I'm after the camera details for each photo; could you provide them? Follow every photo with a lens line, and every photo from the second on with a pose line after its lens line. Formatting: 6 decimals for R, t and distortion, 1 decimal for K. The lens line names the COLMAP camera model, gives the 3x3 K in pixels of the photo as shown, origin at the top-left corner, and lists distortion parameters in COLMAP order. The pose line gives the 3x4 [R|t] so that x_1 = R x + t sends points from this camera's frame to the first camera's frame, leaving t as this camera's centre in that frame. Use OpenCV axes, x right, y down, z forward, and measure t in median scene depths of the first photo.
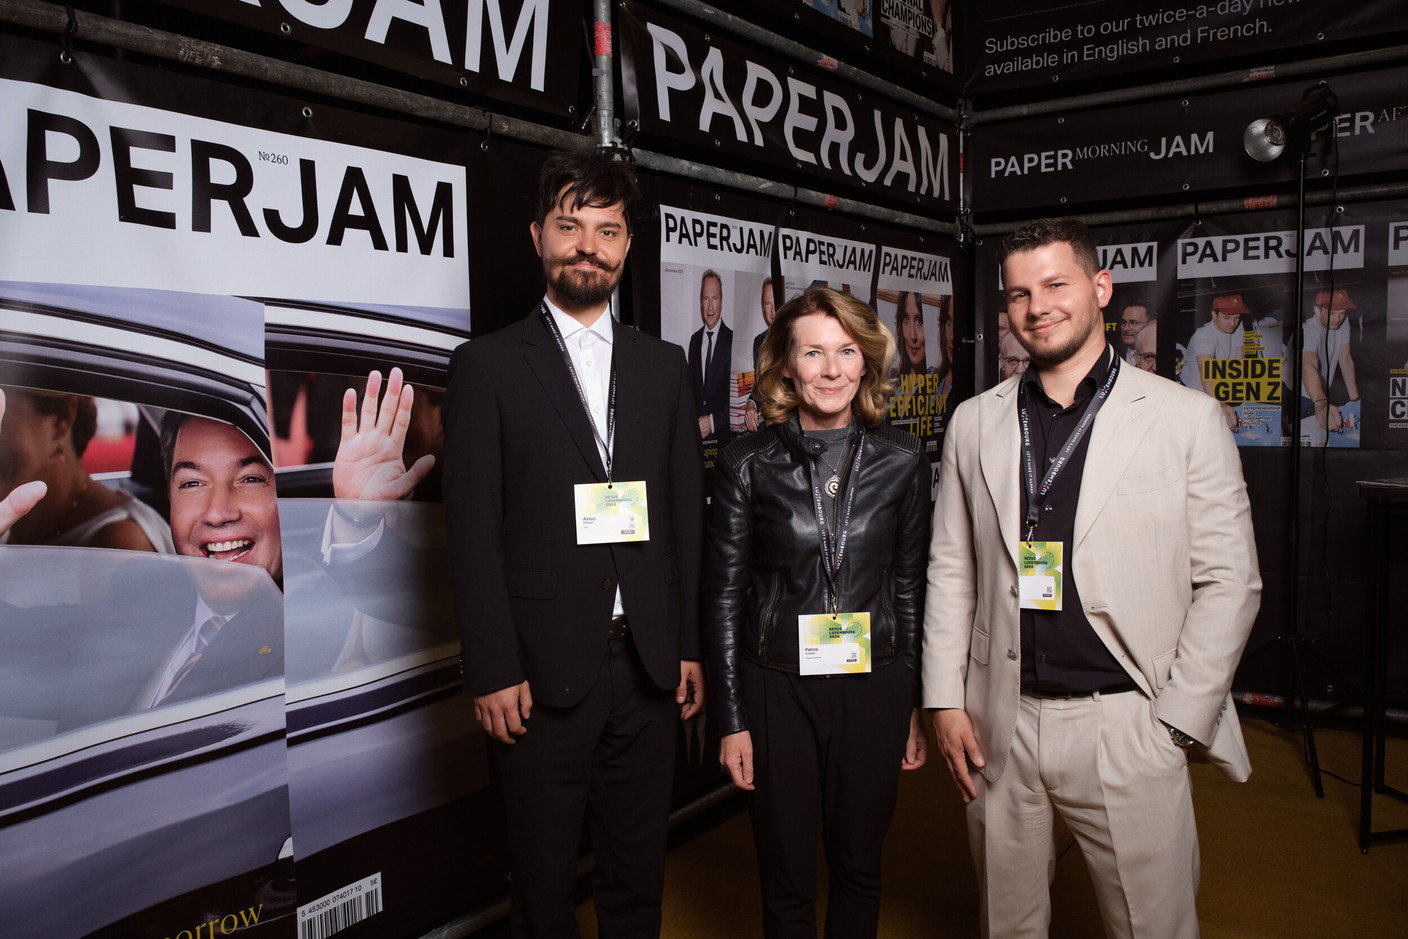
lens RADIAL K [[1167.5, 0, 704.3], [0, 1167.5, 465.5], [0, 0, 1]] dist [0.009351, -0.013772]
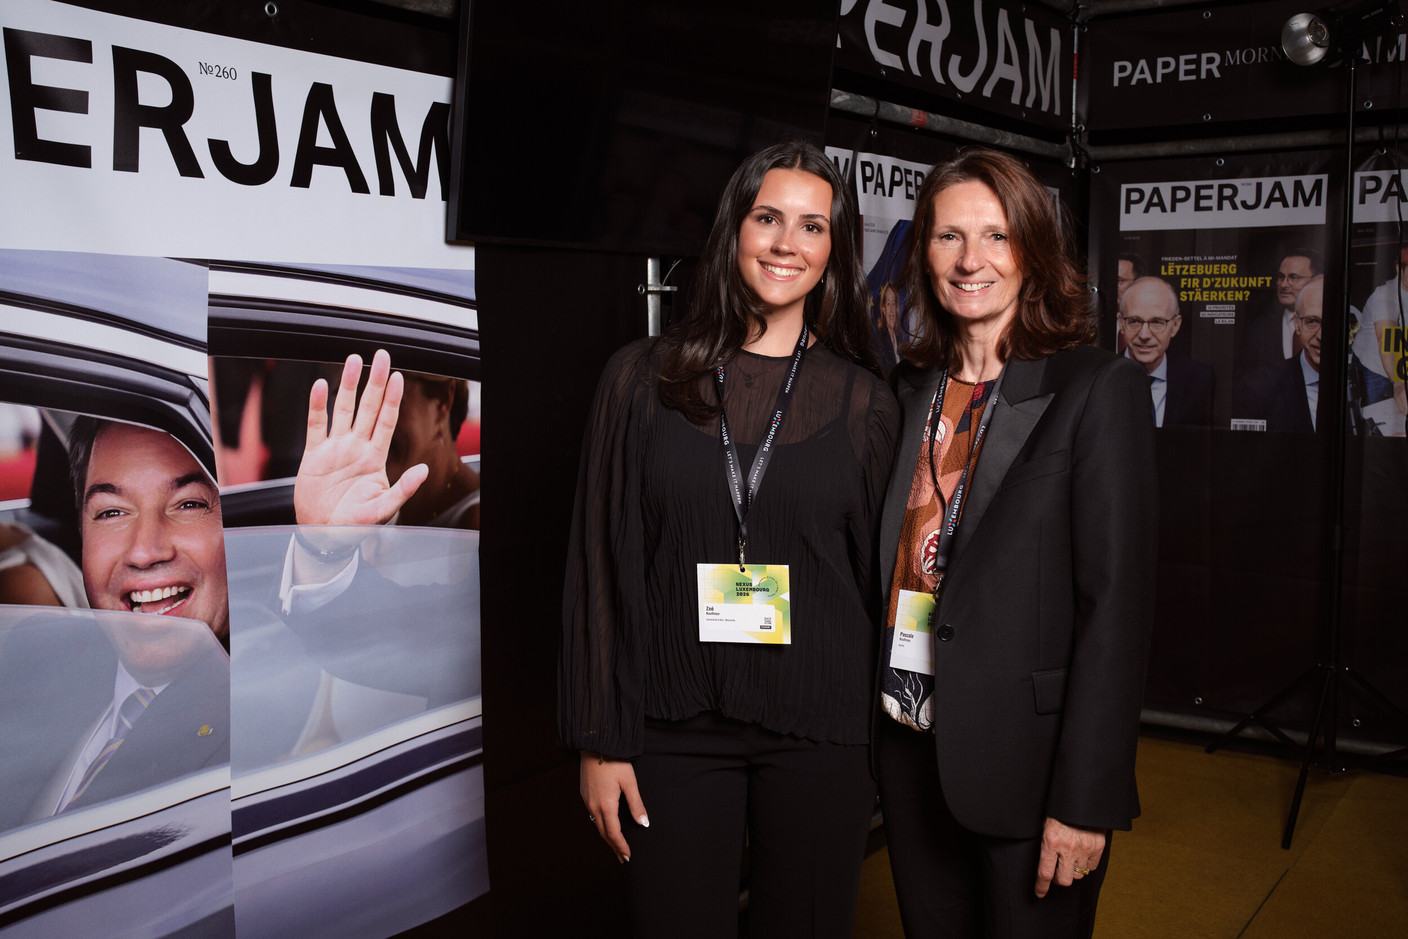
lens RADIAL K [[1435.0, 0, 714.3], [0, 1435.0, 451.2], [0, 0, 1]] dist [0.010684, 0.000000]
pose [[0.999778, 0.016139, 0.013530, -0.052365], [-0.016499, 0.999501, 0.026942, -0.041425], [-0.013088, -0.027160, 0.999545, 0.064178]]
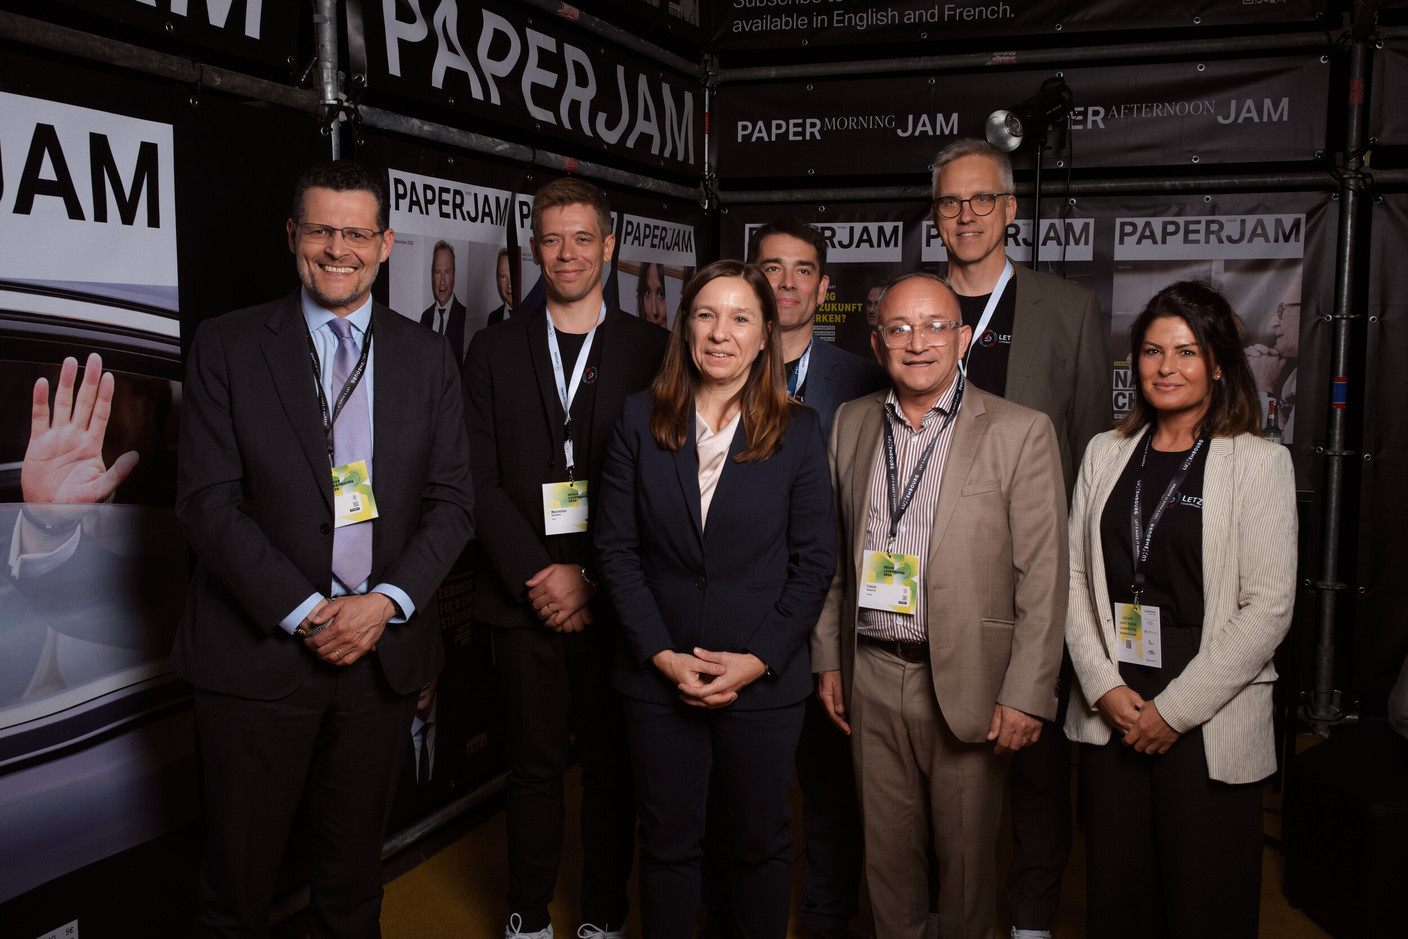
lens RADIAL K [[1357.4, 0, 740.7], [0, 1357.4, 471.9], [0, 0, 1]] dist [0.003348, 0.000000]
pose [[0.967776, 0.001961, 0.251803, -0.043938], [-0.010131, 0.999463, 0.031155, -0.027620], [-0.251607, -0.032702, 0.967277, -0.105964]]
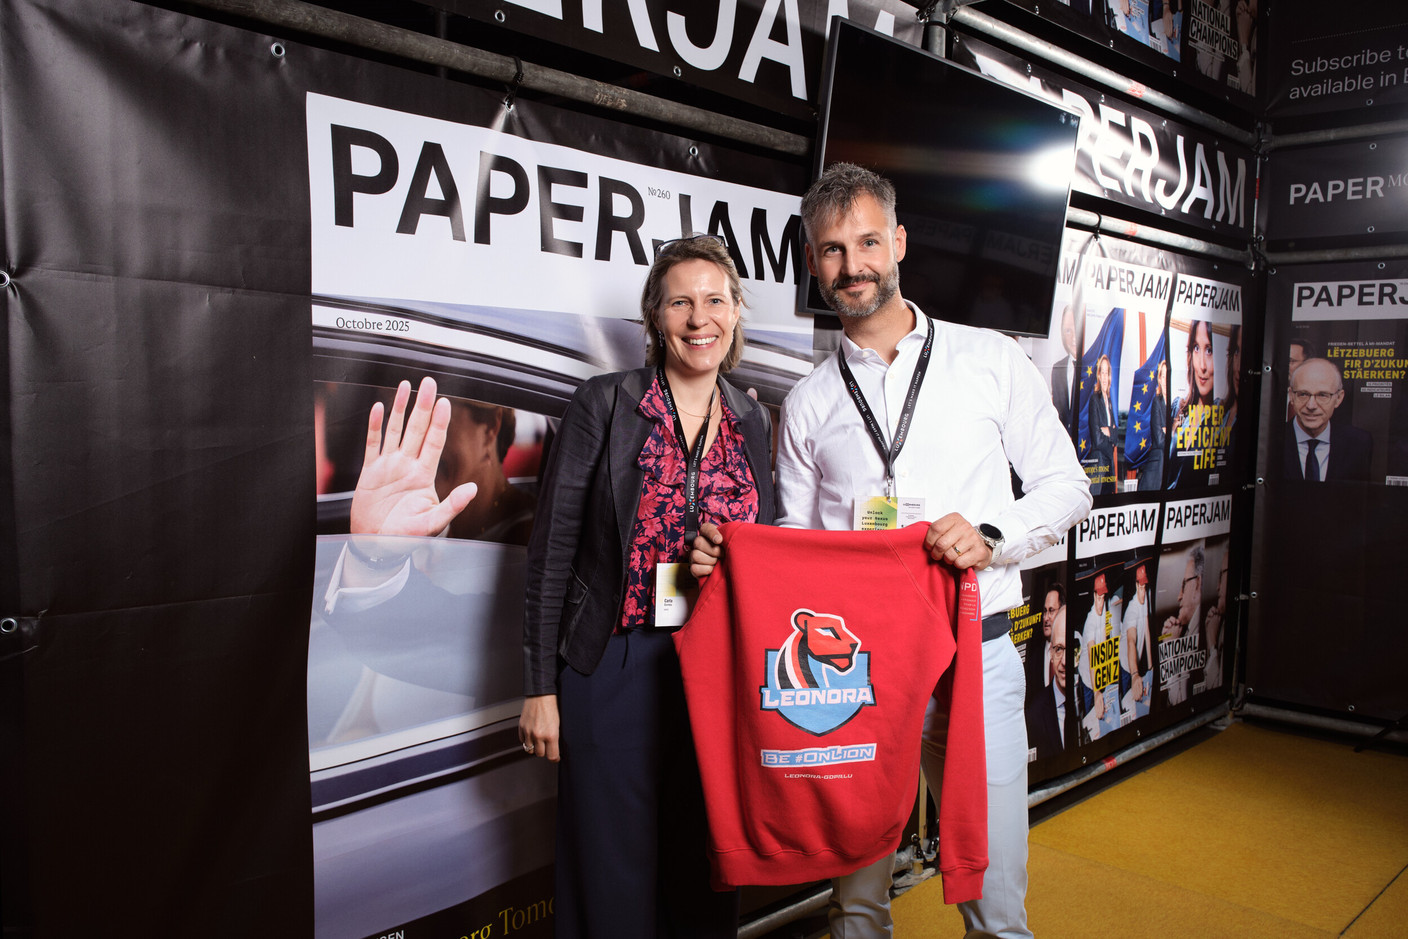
lens RADIAL K [[1167.5, 0, 708.6], [0, 1167.5, 481.6], [0, 0, 1]] dist [0.009351, -0.013772]
pose [[0.986829, 0.049617, -0.153970, -0.117710], [-0.048630, 0.998765, 0.010177, -0.006965], [0.154285, -0.002555, 0.988023, -0.049640]]
